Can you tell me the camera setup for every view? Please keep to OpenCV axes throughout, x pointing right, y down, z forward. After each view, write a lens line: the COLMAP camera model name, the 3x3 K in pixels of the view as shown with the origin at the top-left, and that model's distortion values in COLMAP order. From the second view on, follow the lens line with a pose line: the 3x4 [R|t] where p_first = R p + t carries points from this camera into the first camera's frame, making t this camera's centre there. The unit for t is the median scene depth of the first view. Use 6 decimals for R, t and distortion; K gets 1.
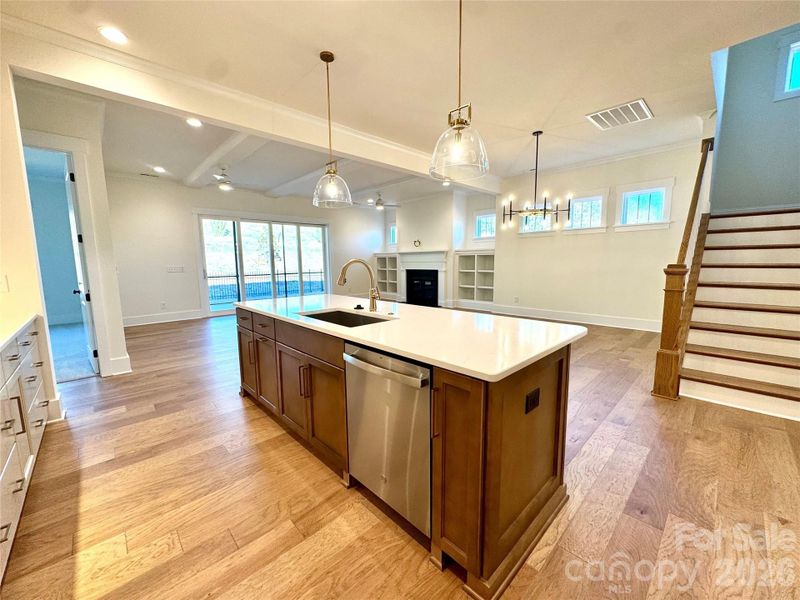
lens RADIAL K [[318.8, 0, 399.4], [0, 318.8, 299.3], [0, 0, 1]] dist [-0.003602, 0.000374]
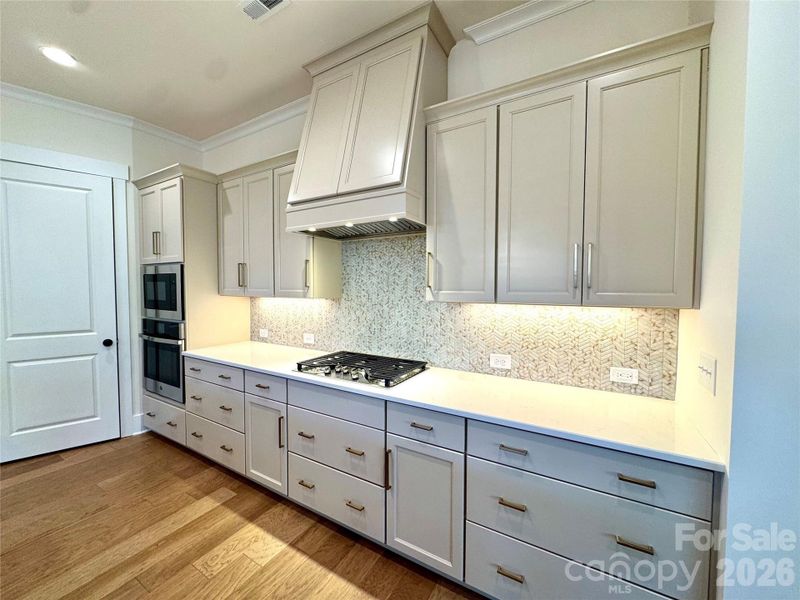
lens RADIAL K [[318.8, 0, 399.4], [0, 318.8, 299.3], [0, 0, 1]] dist [-0.003602, 0.000374]
pose [[-0.963079, 0.020150, -0.268465, -0.198052], [-0.023604, 0.987035, 0.158758, -0.066092], [0.268183, 0.159233, -0.950117, 0.381261]]
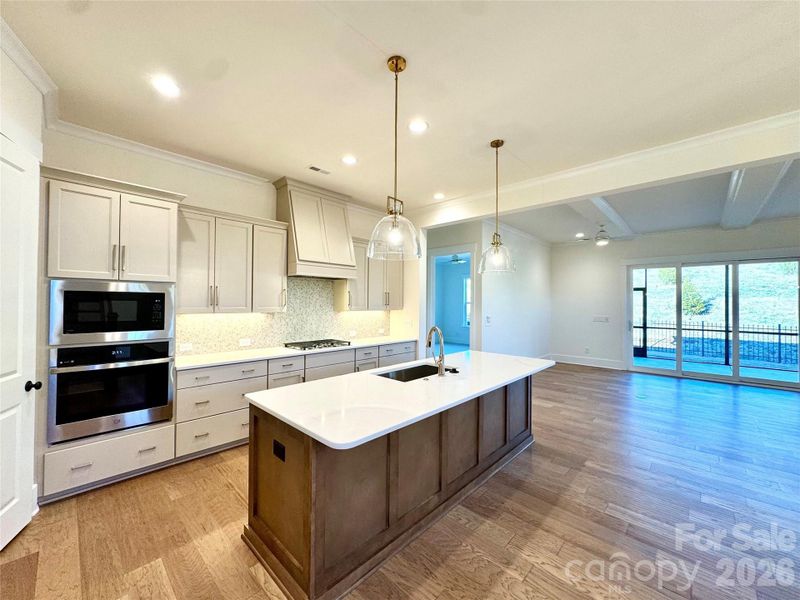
lens RADIAL K [[318.8, 0, 399.4], [0, 318.8, 299.3], [0, 0, 1]] dist [-0.003602, 0.000374]
pose [[0.047960, 0.002226, -0.998847, 0.295711], [-0.129376, 0.991588, -0.004002, -0.058725], [0.990435, 0.129419, 0.047844, 0.230357]]
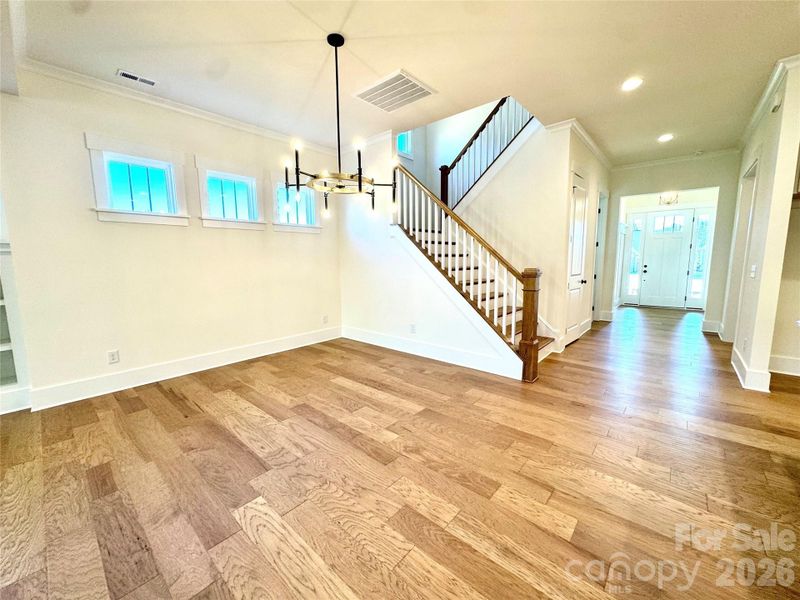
lens RADIAL K [[318.8, 0, 399.4], [0, 318.8, 299.3], [0, 0, 1]] dist [-0.003602, 0.000374]
pose [[-0.085094, -0.110548, 0.990221, -0.096639], [0.133838, 0.983551, 0.121304, -0.072071], [-0.987343, 0.142851, -0.068899, 0.552893]]
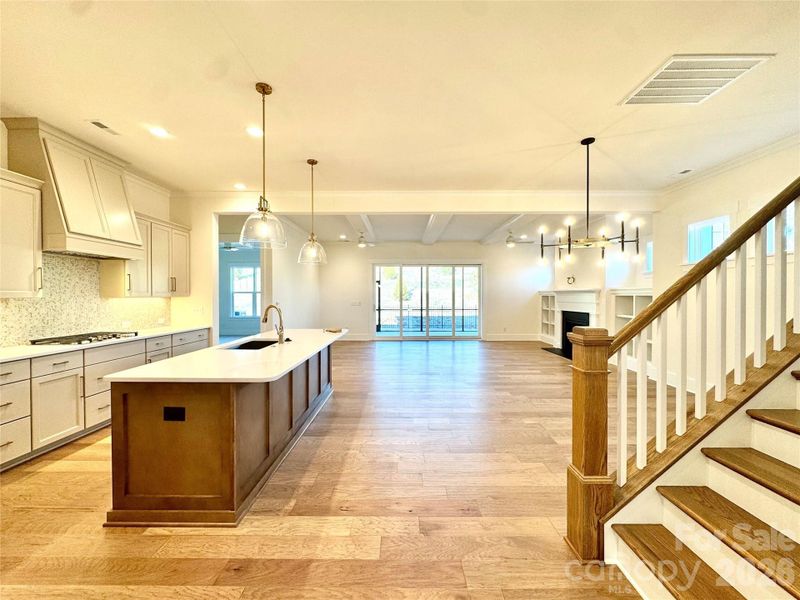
lens RADIAL K [[318.8, 0, 399.4], [0, 318.8, 299.3], [0, 0, 1]] dist [-0.003602, 0.000374]
pose [[0.717924, 0.019412, -0.695851, 0.359596], [-0.092397, 0.993424, -0.067614, -0.030658], [0.689962, 0.112837, 0.714996, 0.107843]]
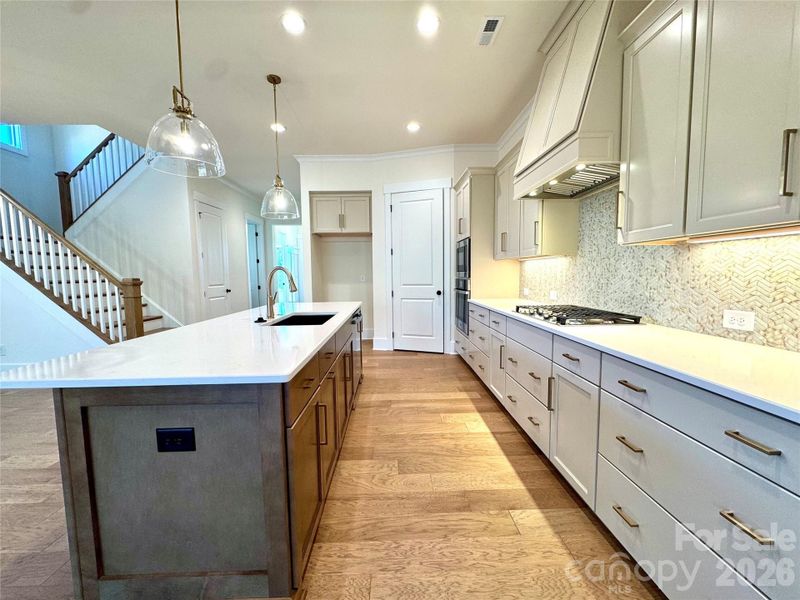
lens RADIAL K [[318.8, 0, 399.4], [0, 318.8, 299.3], [0, 0, 1]] dist [-0.003602, 0.000374]
pose [[-0.739749, -0.031806, 0.672131, -0.316114], [0.104622, 0.981298, 0.161583, -0.042510], [-0.664700, 0.189850, -0.722586, 0.431342]]
